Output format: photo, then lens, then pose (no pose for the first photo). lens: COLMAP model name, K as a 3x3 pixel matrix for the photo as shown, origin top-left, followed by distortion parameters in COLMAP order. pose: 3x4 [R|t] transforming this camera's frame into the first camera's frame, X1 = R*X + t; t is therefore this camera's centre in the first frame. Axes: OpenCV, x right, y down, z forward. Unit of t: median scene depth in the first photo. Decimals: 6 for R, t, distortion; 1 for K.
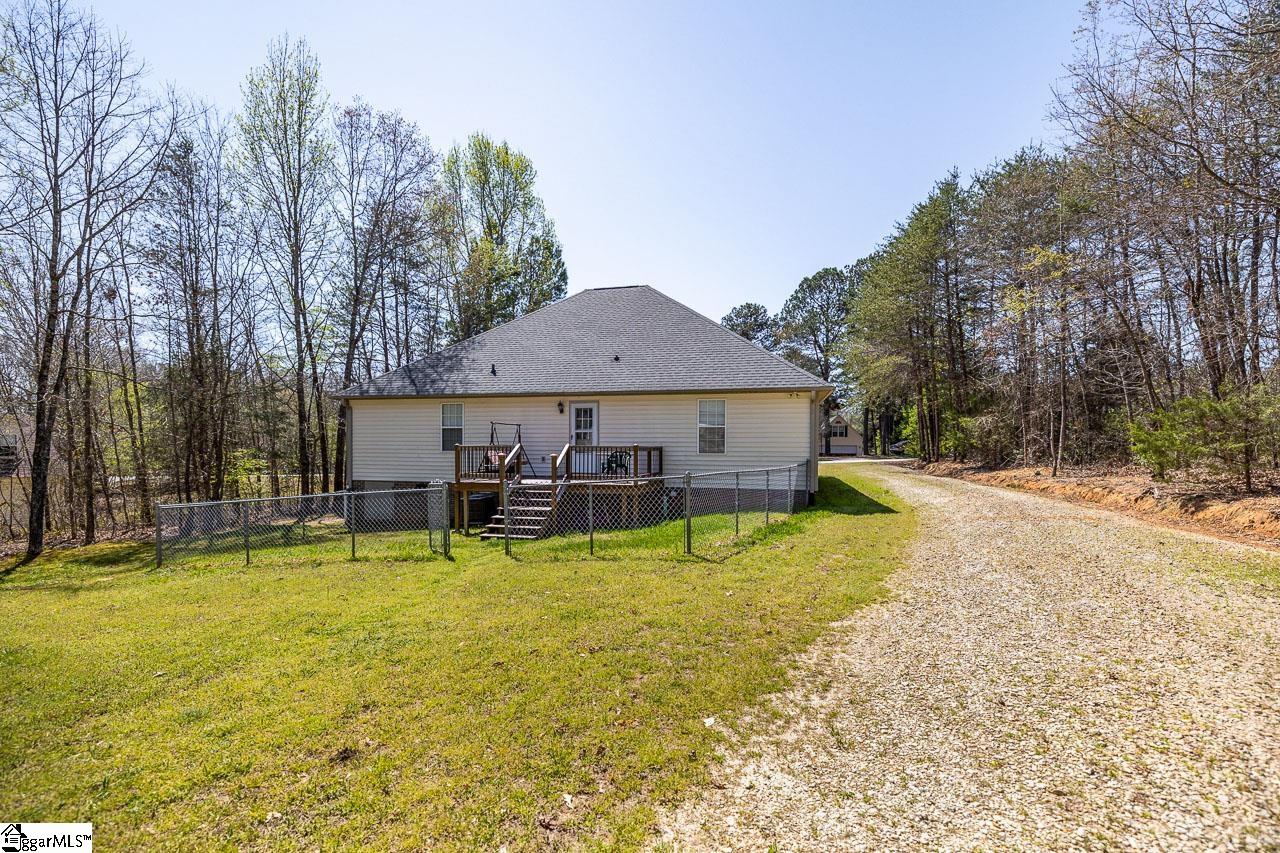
lens RADIAL K [[553.9, 0, 625.2], [0, 553.9, 451.4], [0, 0, 1]] dist [-0.001606, -0.001173]
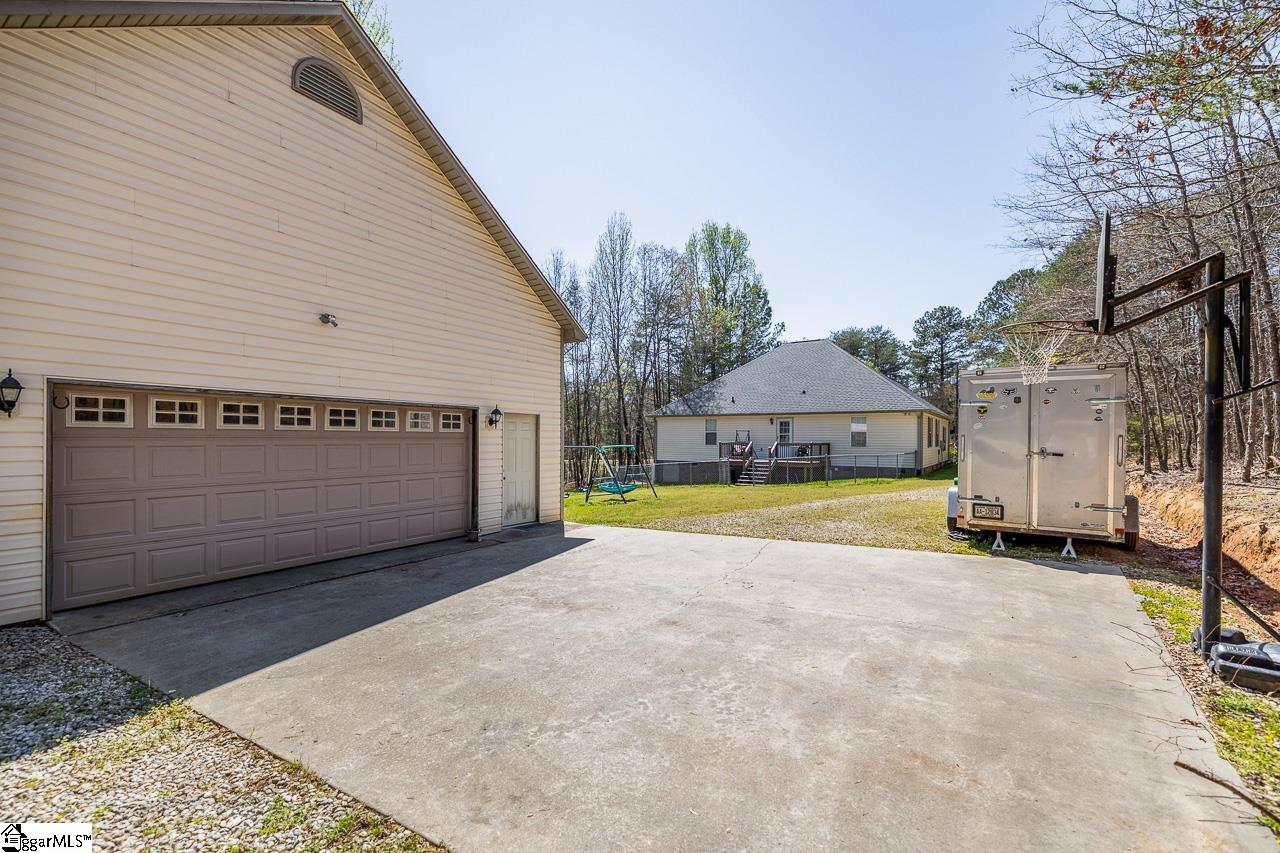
lens RADIAL K [[553.9, 0, 635.3], [0, 553.9, 438.6], [0, 0, 1]] dist [-0.001606, -0.001173]
pose [[0.943440, 0.001188, -0.331541, 0.062138], [-0.002597, 0.999989, -0.003805, -0.012370], [0.331533, 0.004451, 0.943433, -0.826511]]
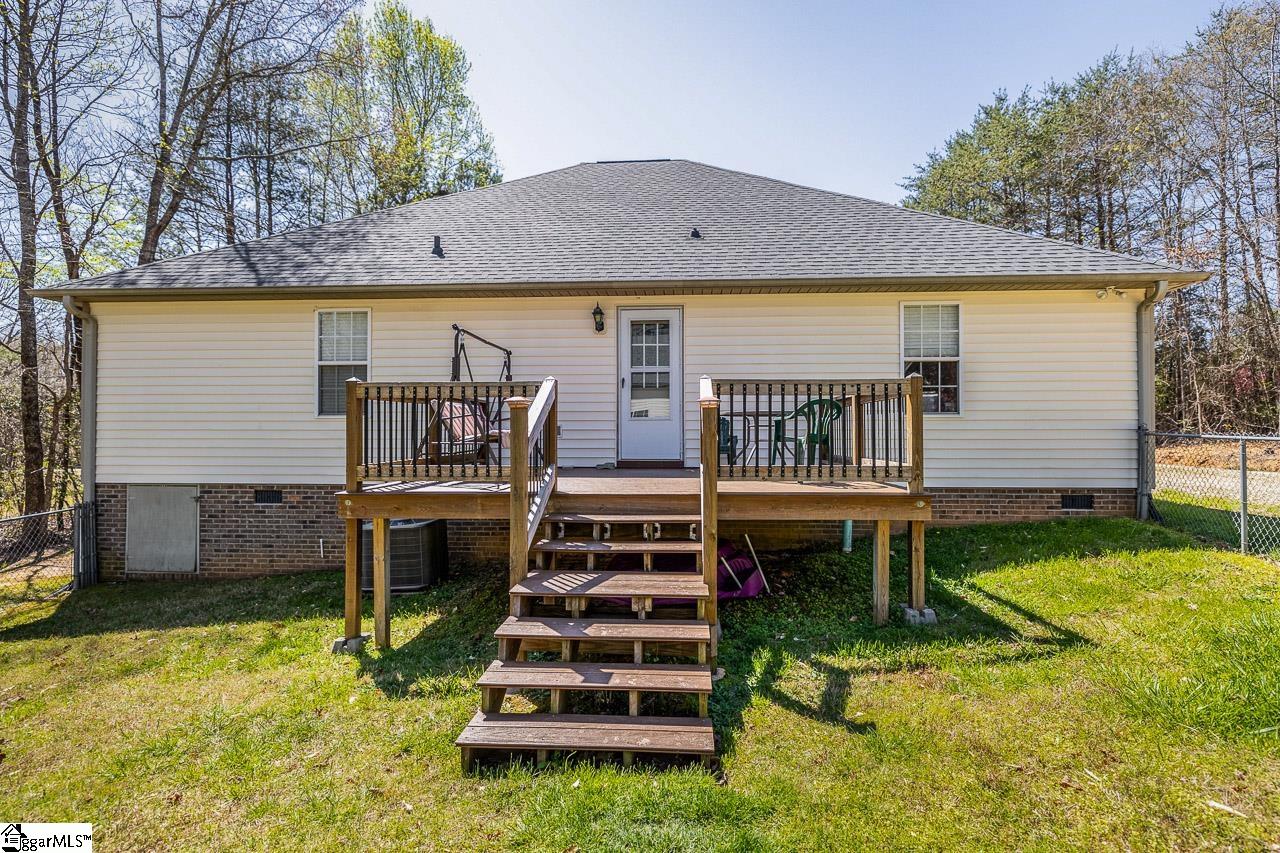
lens RADIAL K [[553.9, 0, 646.2], [0, 553.9, 432.8], [0, 0, 1]] dist [-0.001606, -0.001173]
pose [[0.983234, -0.006733, 0.182226, -0.150990], [0.008943, 0.999896, -0.011309, 0.019768], [-0.182130, 0.012749, 0.983192, 0.505375]]
